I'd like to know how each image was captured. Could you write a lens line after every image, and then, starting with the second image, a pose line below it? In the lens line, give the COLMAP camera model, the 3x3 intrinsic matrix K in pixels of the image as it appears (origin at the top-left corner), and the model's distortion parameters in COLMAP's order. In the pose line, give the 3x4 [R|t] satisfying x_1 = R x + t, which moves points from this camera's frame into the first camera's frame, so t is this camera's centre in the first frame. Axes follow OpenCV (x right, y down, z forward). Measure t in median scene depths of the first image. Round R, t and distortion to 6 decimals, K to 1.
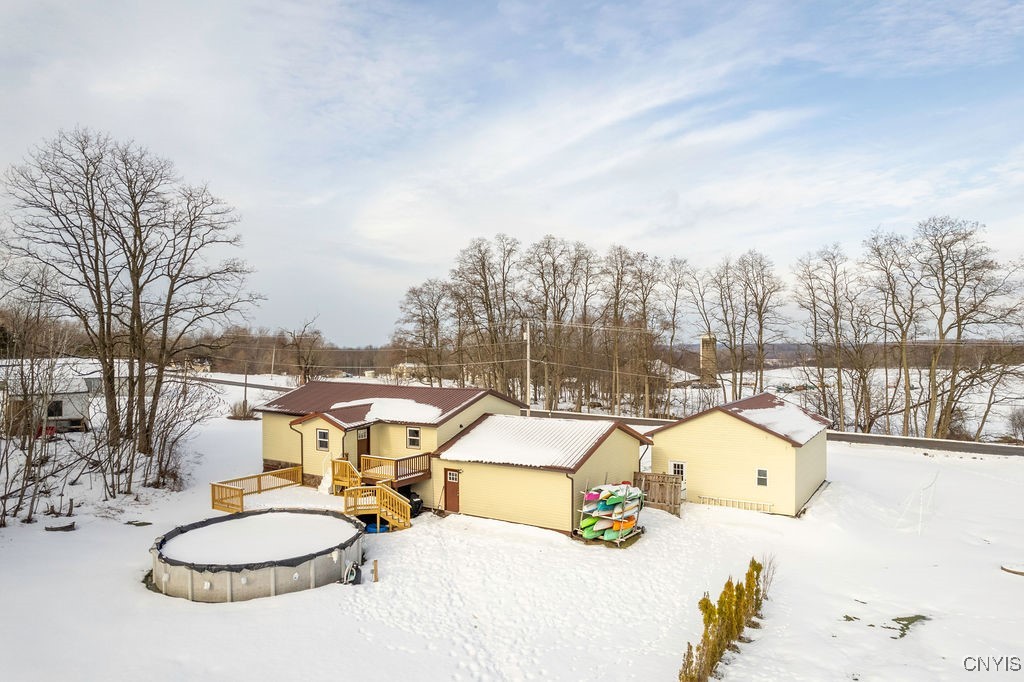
lens RADIAL K [[660.4, 0, 516.1], [0, 660.4, 315.7], [0, 0, 1]] dist [-0.040760, -0.001419]
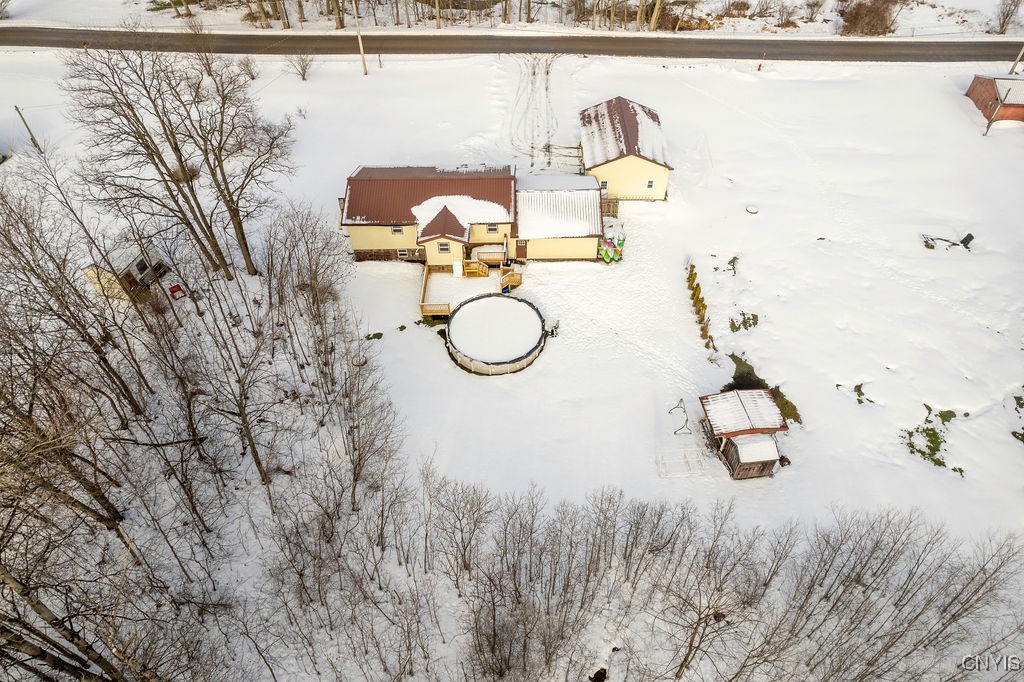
lens RADIAL K [[660.4, 0, 516.1], [0, 660.4, 315.7], [0, 0, 1]] dist [-0.040760, -0.001419]
pose [[0.844731, -0.383109, 0.373706, -0.873530], [-0.012827, 0.683575, 0.729768, -0.945370], [-0.535037, -0.621251, 0.572523, -0.135101]]
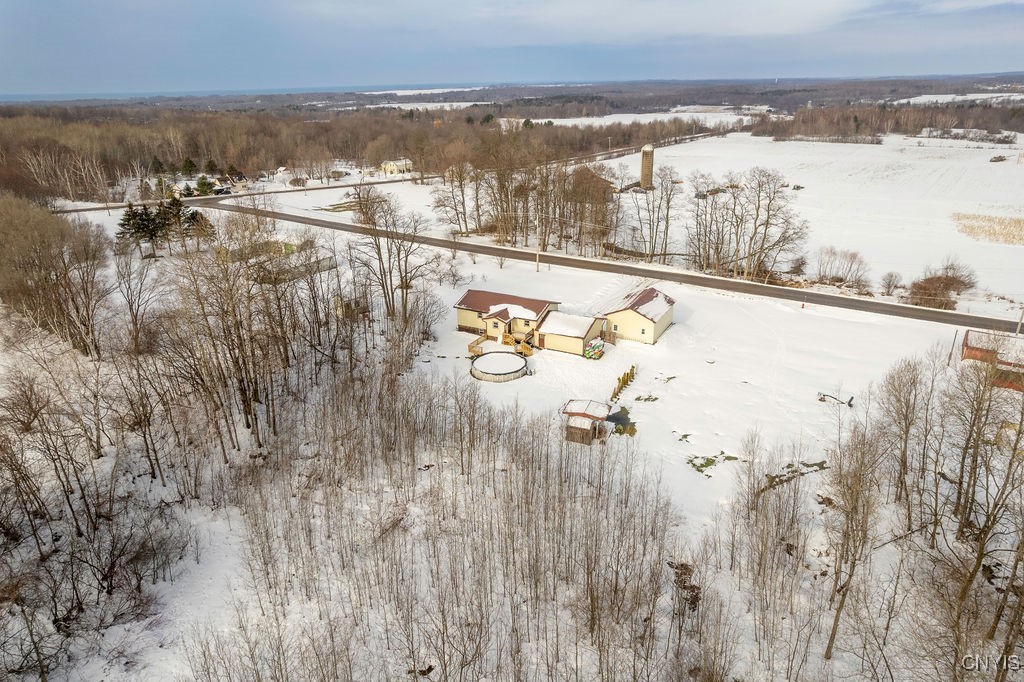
lens RADIAL K [[660.4, 0, 516.1], [0, 660.4, 315.7], [0, 0, 1]] dist [-0.040760, -0.001419]
pose [[0.996495, -0.036484, 0.075274, -0.453593], [0.005028, 0.924367, 0.381470, -1.035190], [-0.083498, -0.379755, 0.921311, -1.808994]]
